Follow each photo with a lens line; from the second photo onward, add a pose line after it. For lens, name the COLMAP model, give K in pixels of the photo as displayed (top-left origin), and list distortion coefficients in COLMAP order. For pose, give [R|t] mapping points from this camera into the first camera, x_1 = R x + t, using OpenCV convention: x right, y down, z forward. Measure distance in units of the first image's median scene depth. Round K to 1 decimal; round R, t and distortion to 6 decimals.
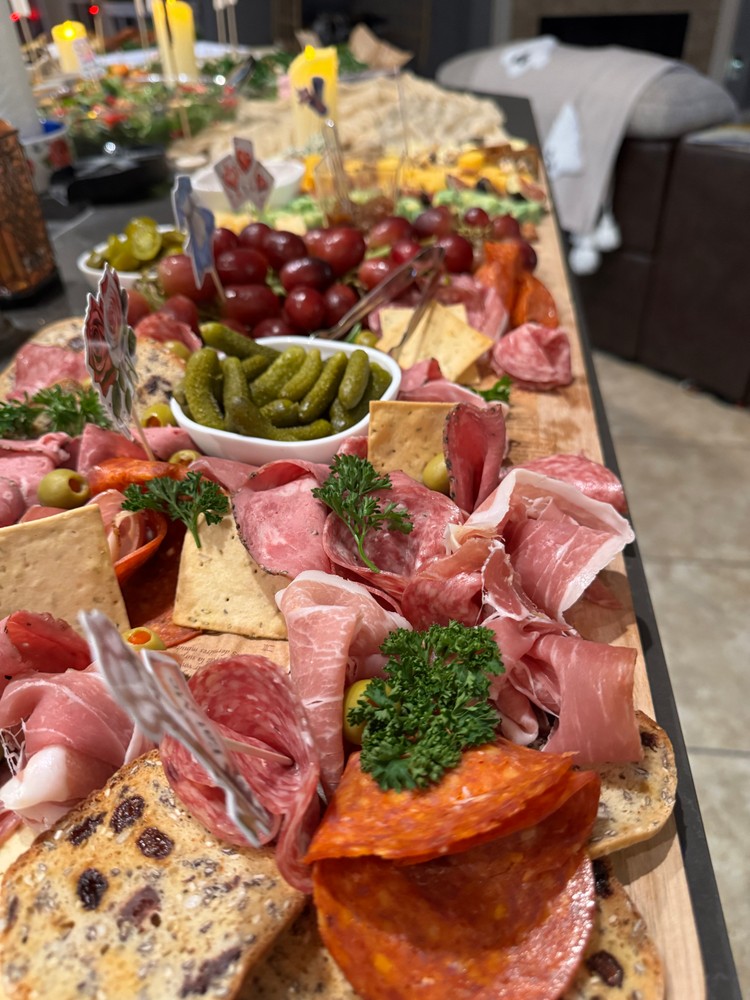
lens RADIAL K [[736.1, 0, 381.9], [0, 736.1, 497.4], [0, 0, 1]] dist [0.005885, -0.044413]
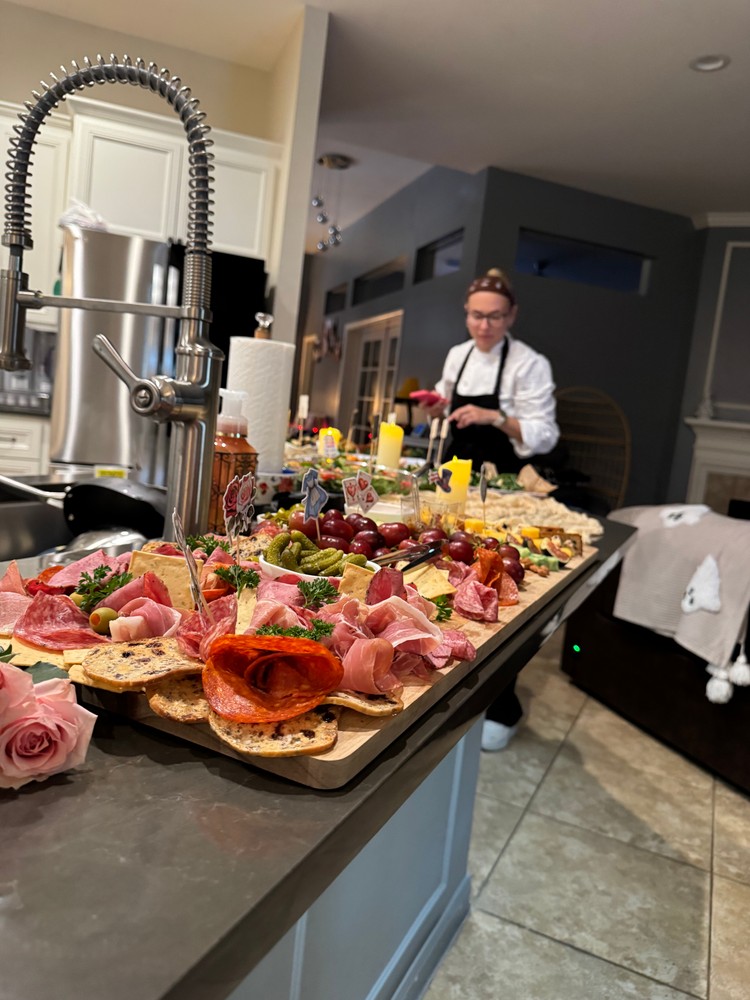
lens RADIAL K [[730.8, 0, 370.3], [0, 730.8, 500.8], [0, 0, 1]] dist [0.079438, -0.140986]
pose [[0.932265, 0.178774, -0.314518, 0.595213], [-0.314213, 0.831013, -0.459007, 0.575399], [0.179310, 0.526742, 0.830898, -0.663763]]
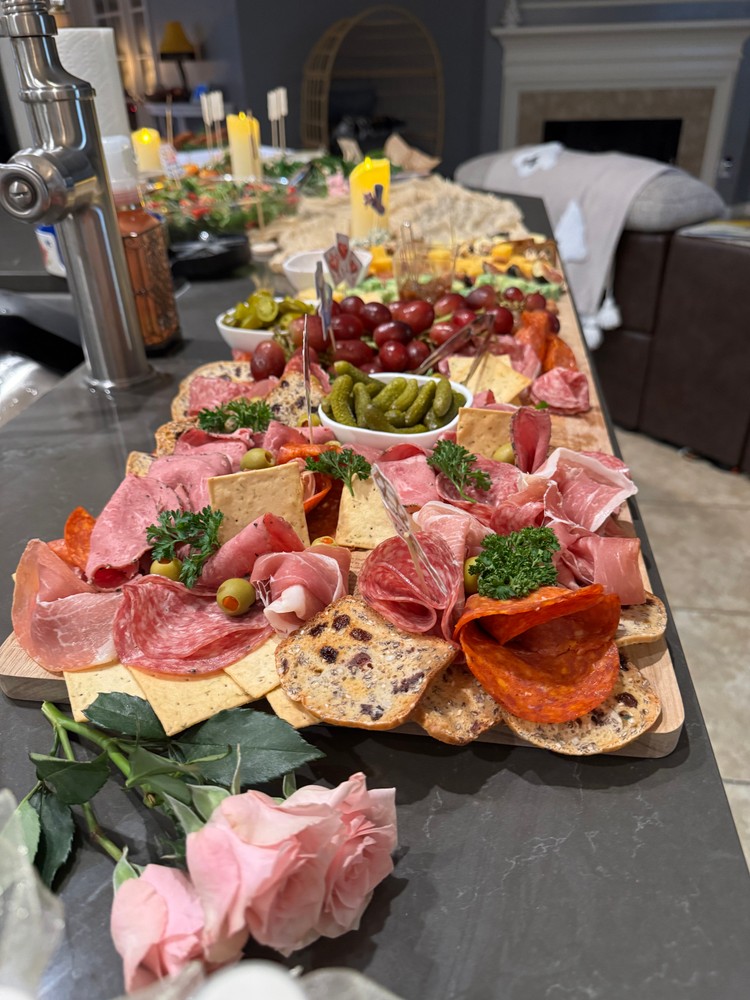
lens RADIAL K [[724.4, 0, 372.3], [0, 724.4, 504.5], [0, 0, 1]] dist [0.119223, -0.220366]
pose [[0.999735, 0.016960, -0.015571, -0.160719], [-0.018317, 0.995625, -0.091624, 0.197710], [0.013949, 0.091884, 0.995672, -0.454917]]
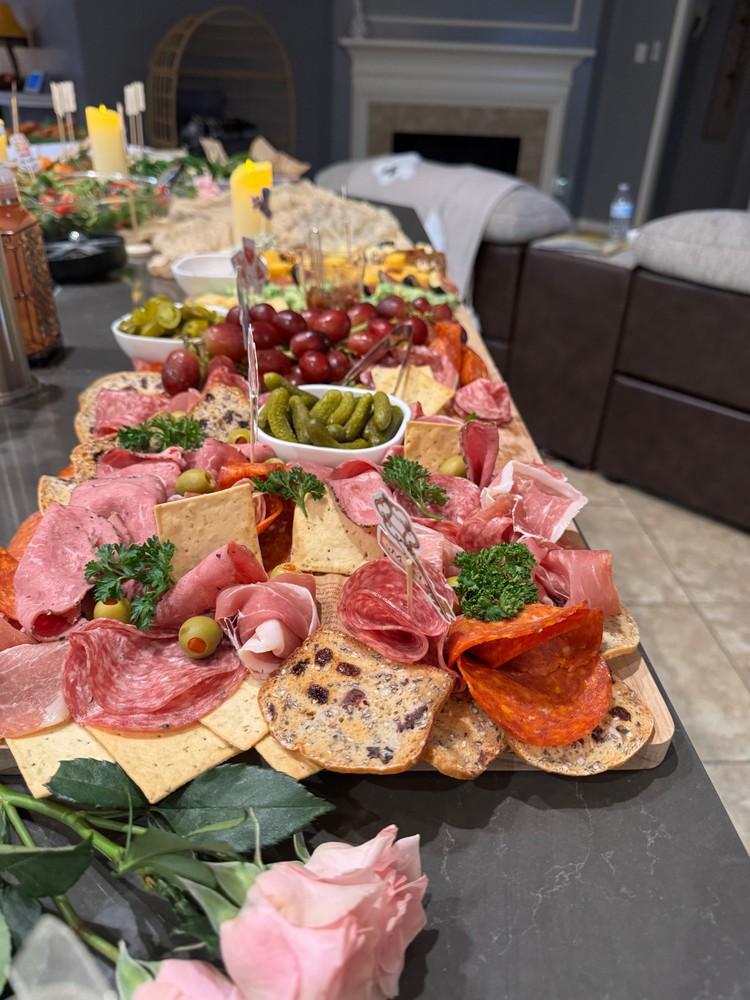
lens RADIAL K [[730.8, 0, 370.3], [0, 730.8, 500.8], [0, 0, 1]] dist [0.079438, -0.140986]
pose [[0.983792, -0.019962, 0.178201, -0.333847], [0.038573, 0.994078, -0.101592, 0.164862], [-0.175118, 0.106819, 0.978736, -0.388138]]
